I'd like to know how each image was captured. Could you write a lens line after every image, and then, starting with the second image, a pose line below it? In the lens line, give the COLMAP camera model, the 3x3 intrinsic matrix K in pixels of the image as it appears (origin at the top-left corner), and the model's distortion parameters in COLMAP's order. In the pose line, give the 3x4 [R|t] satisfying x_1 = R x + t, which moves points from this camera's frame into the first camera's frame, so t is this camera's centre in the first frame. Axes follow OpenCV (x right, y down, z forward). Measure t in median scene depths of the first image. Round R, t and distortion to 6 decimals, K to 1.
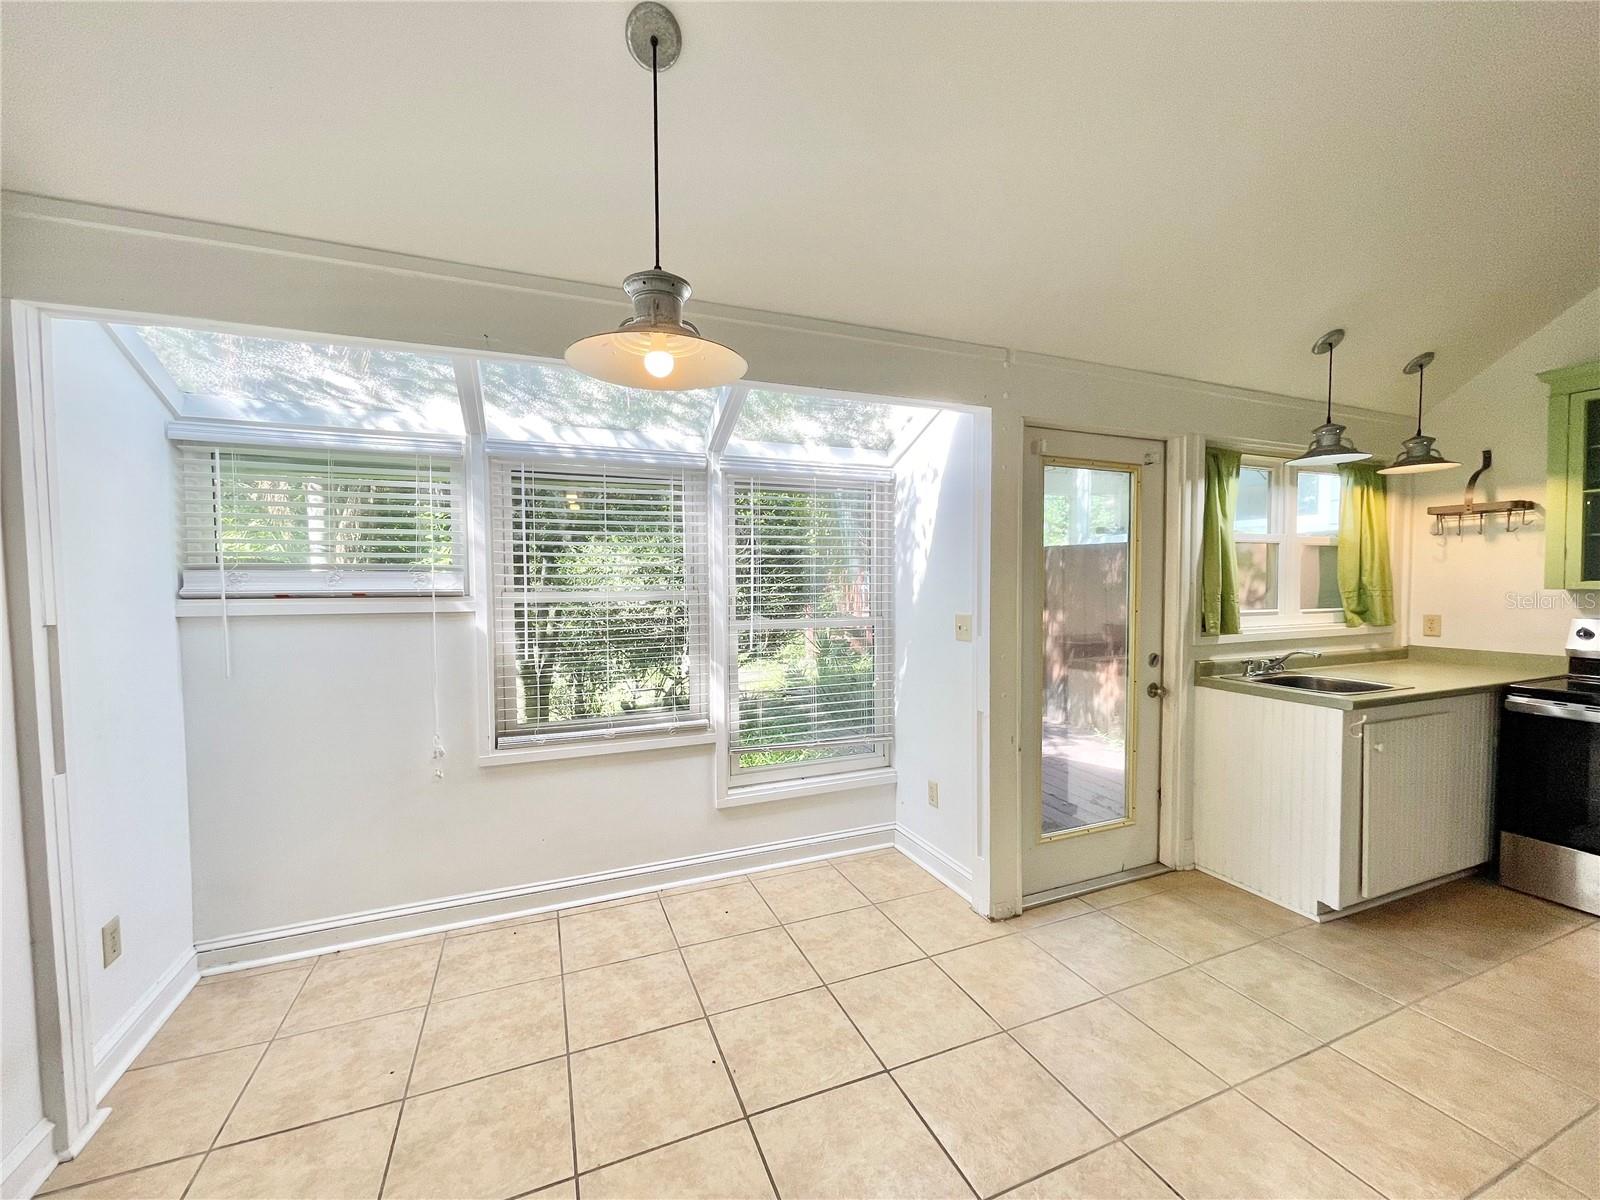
lens RADIAL K [[646.9, 0, 796.3], [0, 646.9, 606.9], [0, 0, 1]] dist [-0.001029, 0.000021]
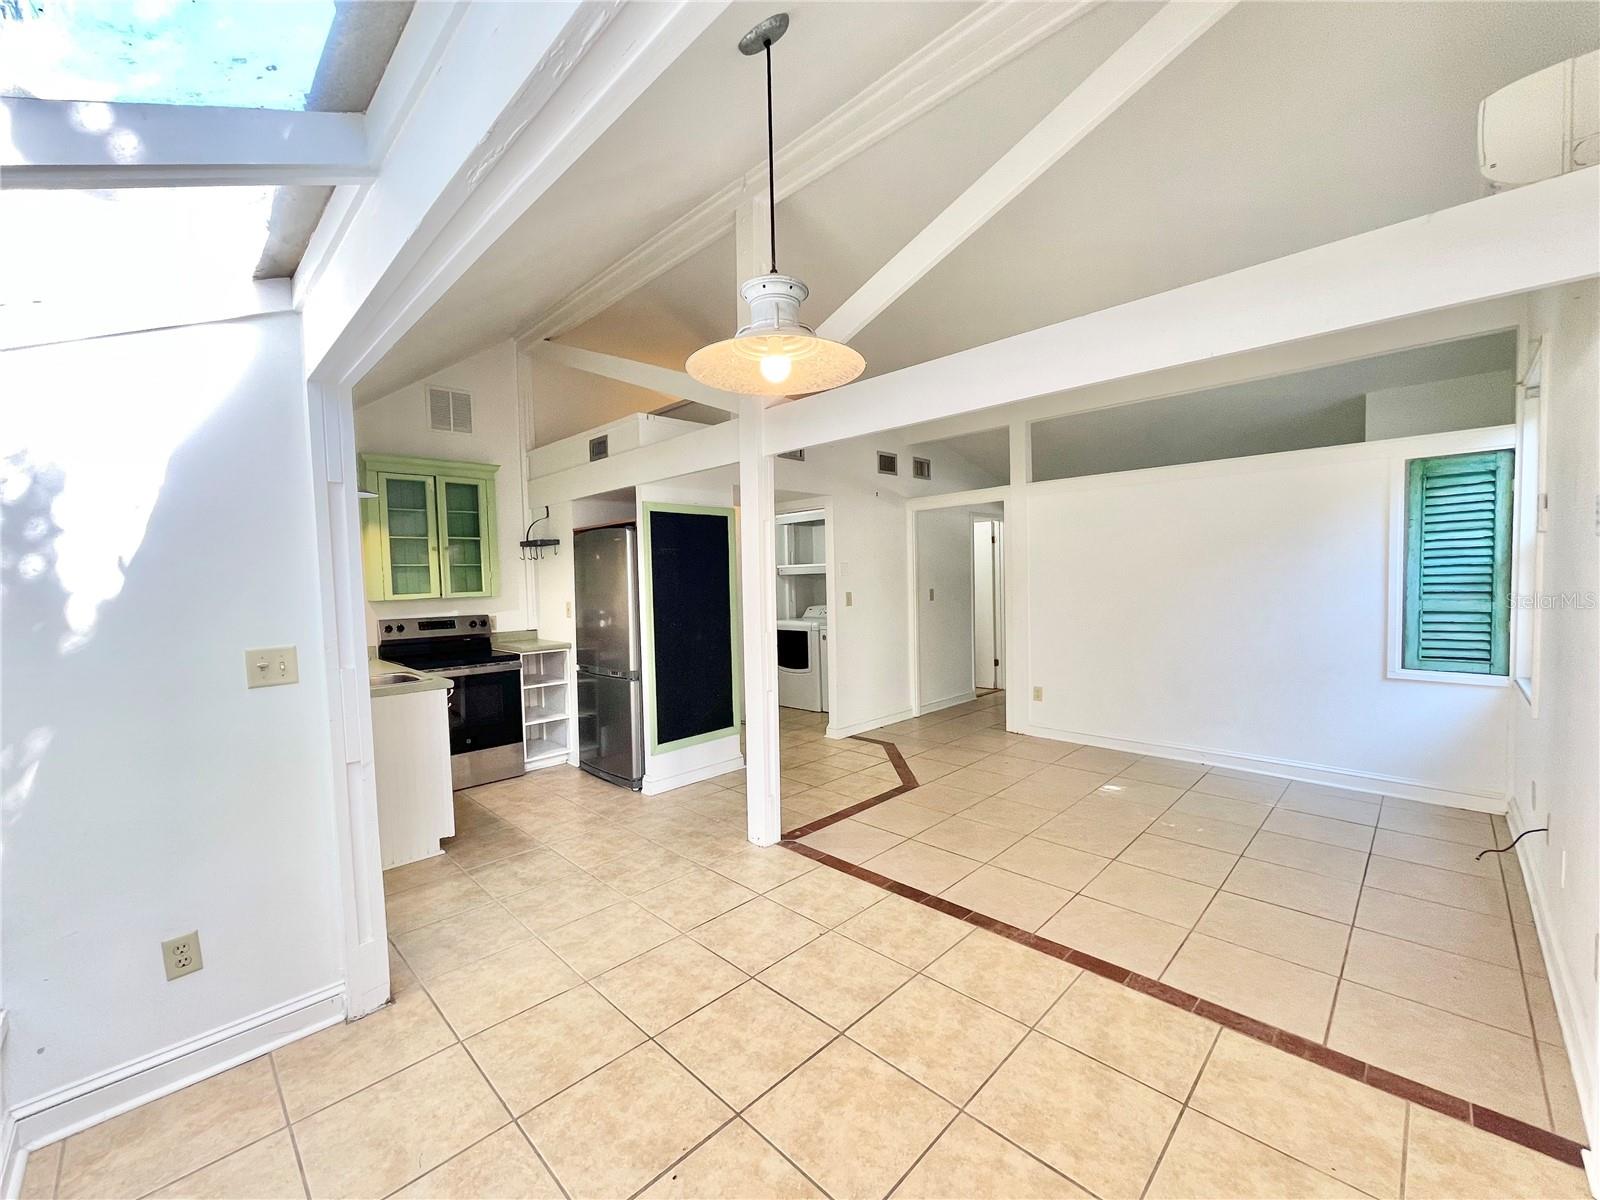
lens RADIAL K [[646.9, 0, 796.3], [0, 646.9, 606.9], [0, 0, 1]] dist [-0.001029, 0.000021]
pose [[-0.390506, -0.024849, 0.920265, -0.587957], [0.066375, 0.996274, 0.055067, -0.032259], [-0.918204, 0.082587, -0.387402, 0.711249]]
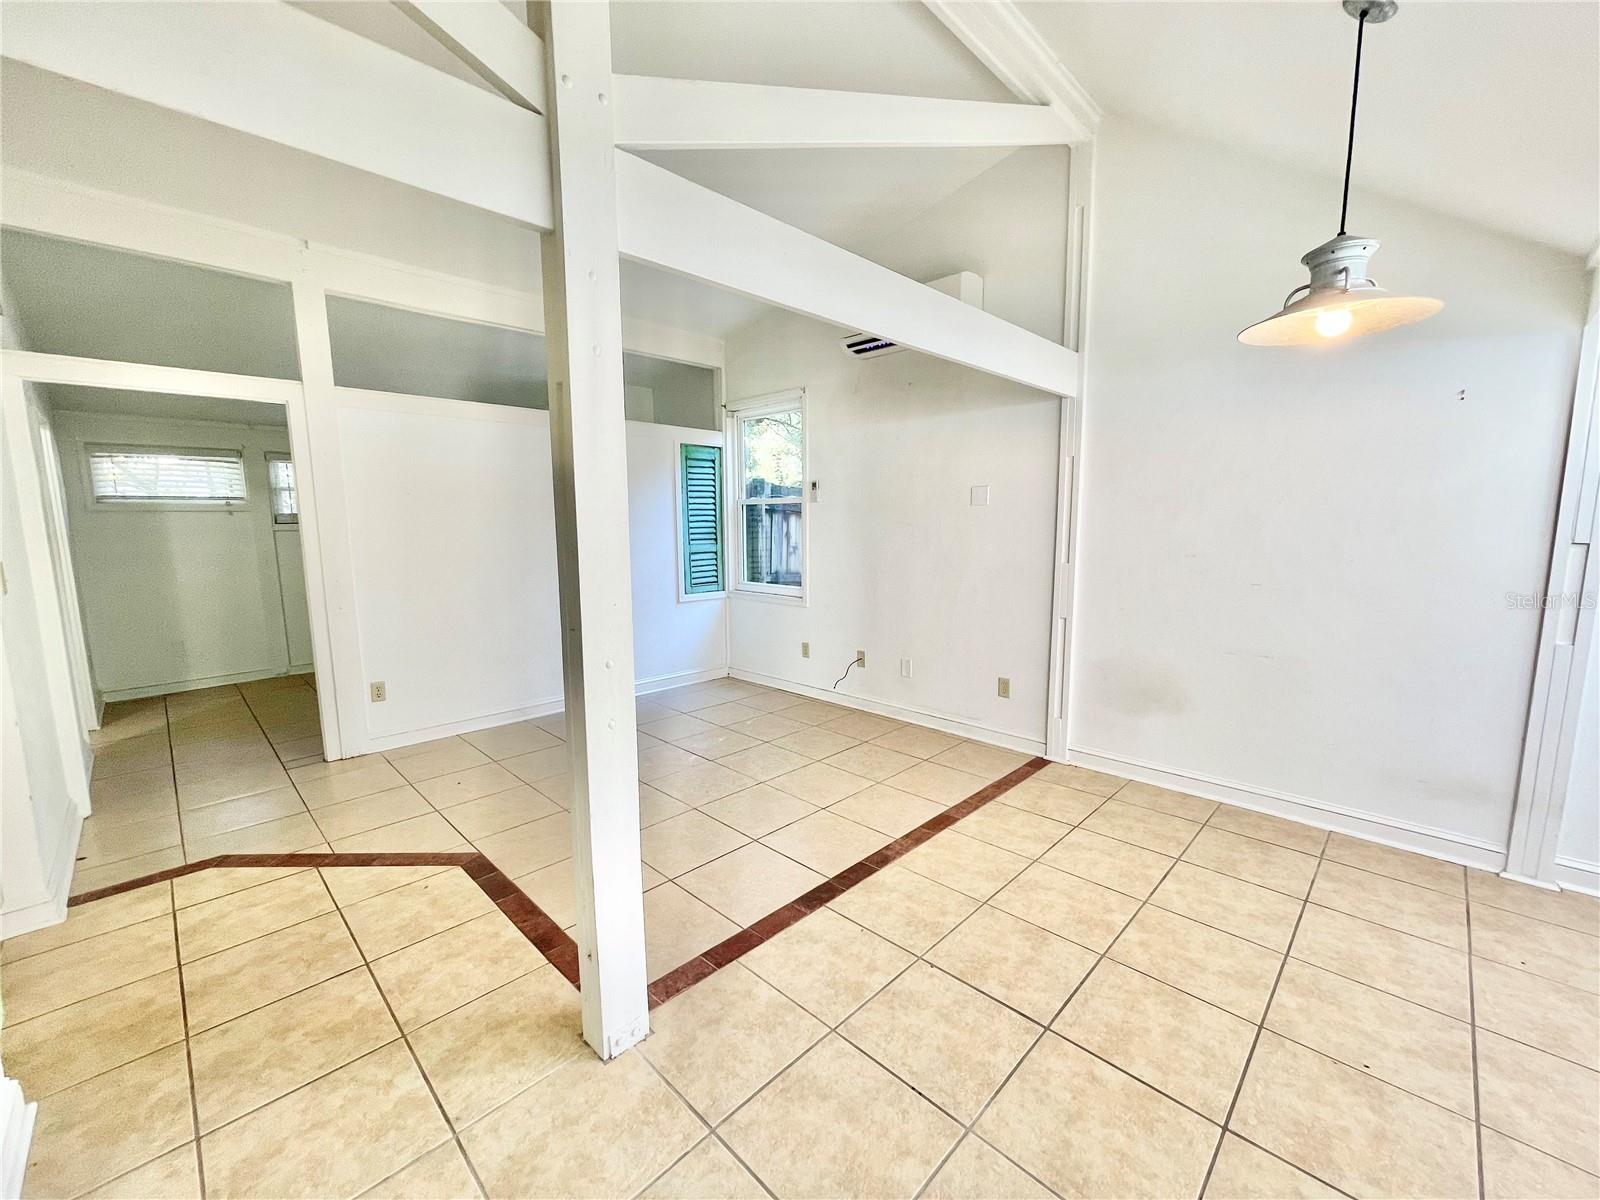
lens RADIAL K [[645.3, 0, 797.3], [0, 645.3, 604.7], [0, 0, 1]] dist [0.002282, 0.000452]
pose [[-0.921176, 0.065390, -0.383613, 0.563198], [-0.002525, 0.984756, 0.173922, -0.046030], [0.389138, 0.161181, -0.906969, 0.890327]]
